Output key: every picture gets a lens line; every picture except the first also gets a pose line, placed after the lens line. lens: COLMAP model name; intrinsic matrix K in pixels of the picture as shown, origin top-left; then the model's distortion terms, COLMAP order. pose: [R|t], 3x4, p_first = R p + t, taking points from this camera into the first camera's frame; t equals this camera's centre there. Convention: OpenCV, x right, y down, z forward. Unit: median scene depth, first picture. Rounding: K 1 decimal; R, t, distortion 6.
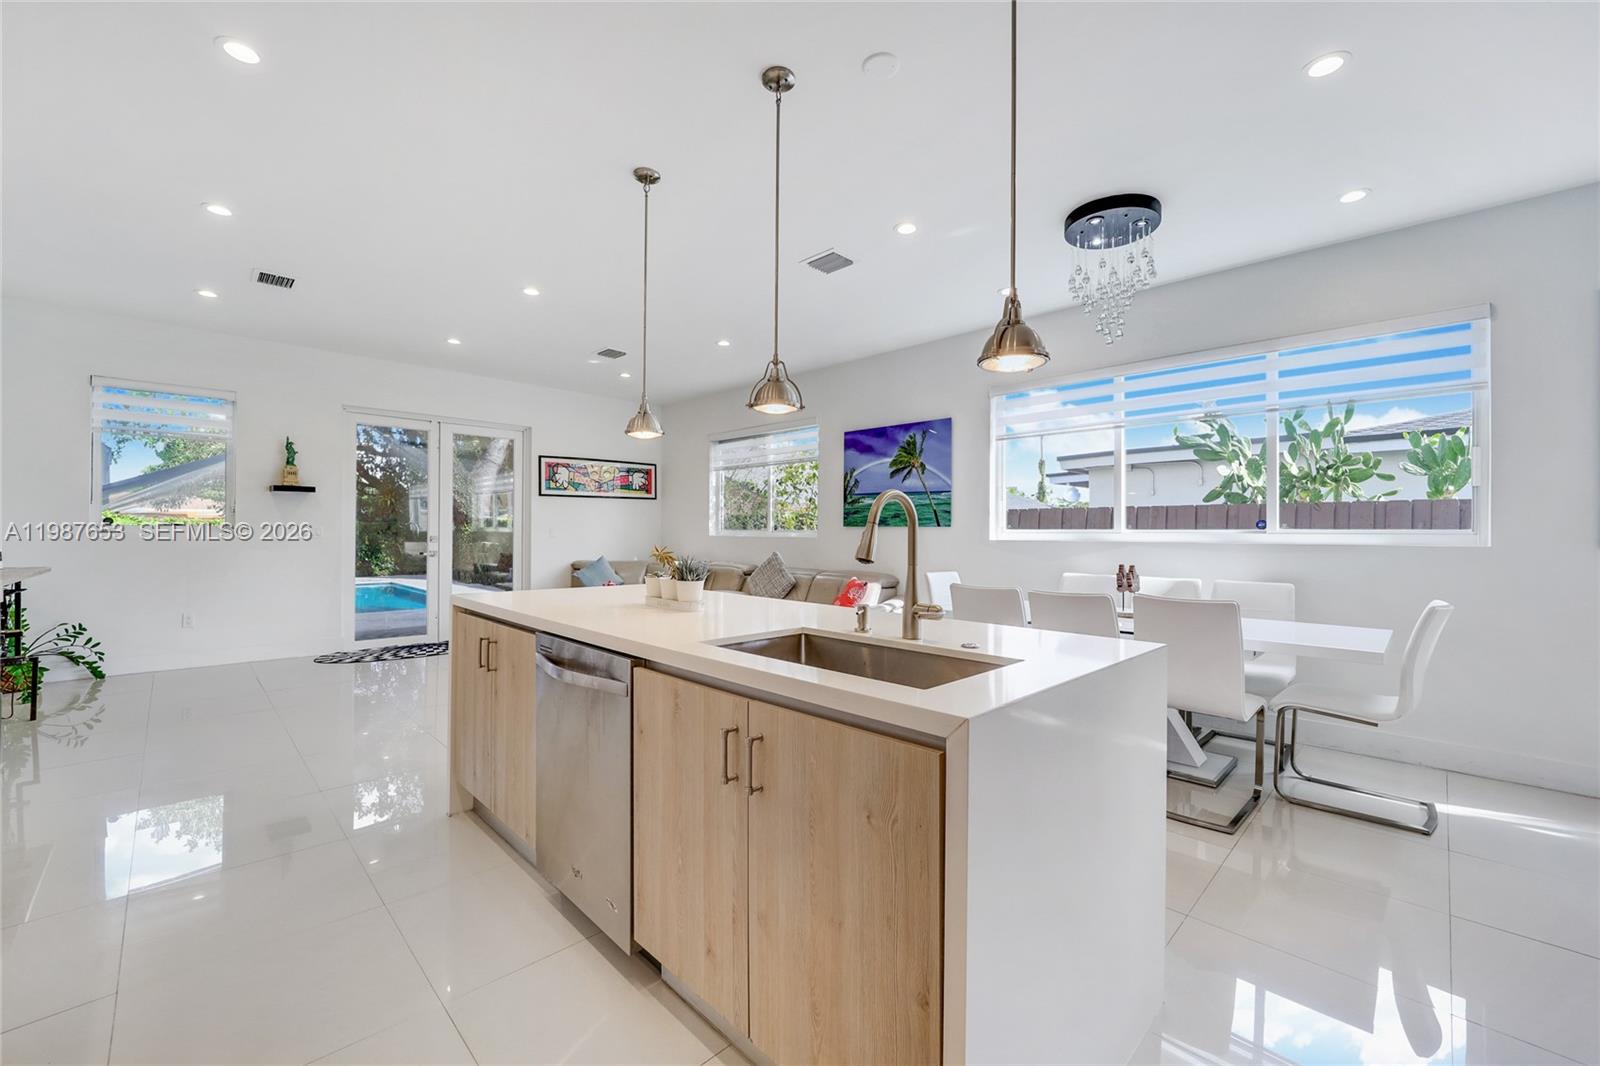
lens RADIAL K [[644.9, 0, 834.6], [0, 644.9, 535.7], [0, 0, 1]] dist [-0.002192, 0.000177]
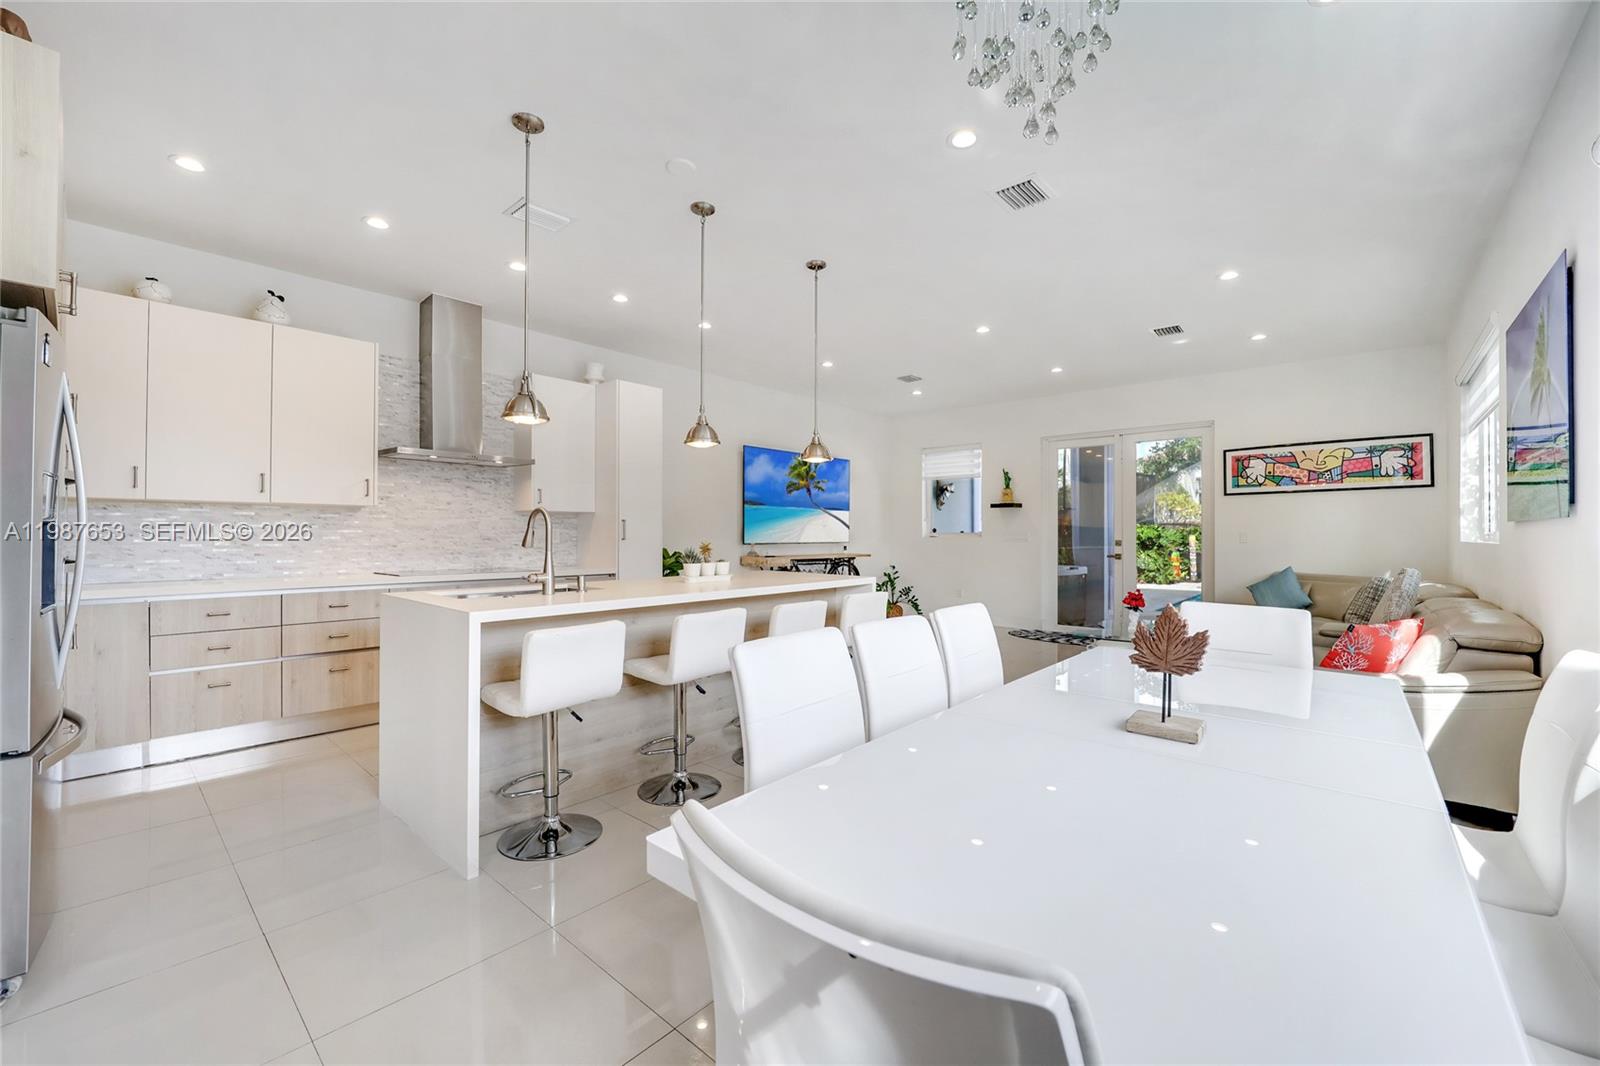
lens RADIAL K [[644.9, 0, 789.2], [0, 644.9, 527.7], [0, 0, 1]] dist [-0.002192, 0.000177]
pose [[0.049907, -0.013429, -0.998664, 0.392111], [-0.001568, 0.999907, -0.013524, -0.004795], [0.998753, 0.002241, 0.049881, 0.355154]]
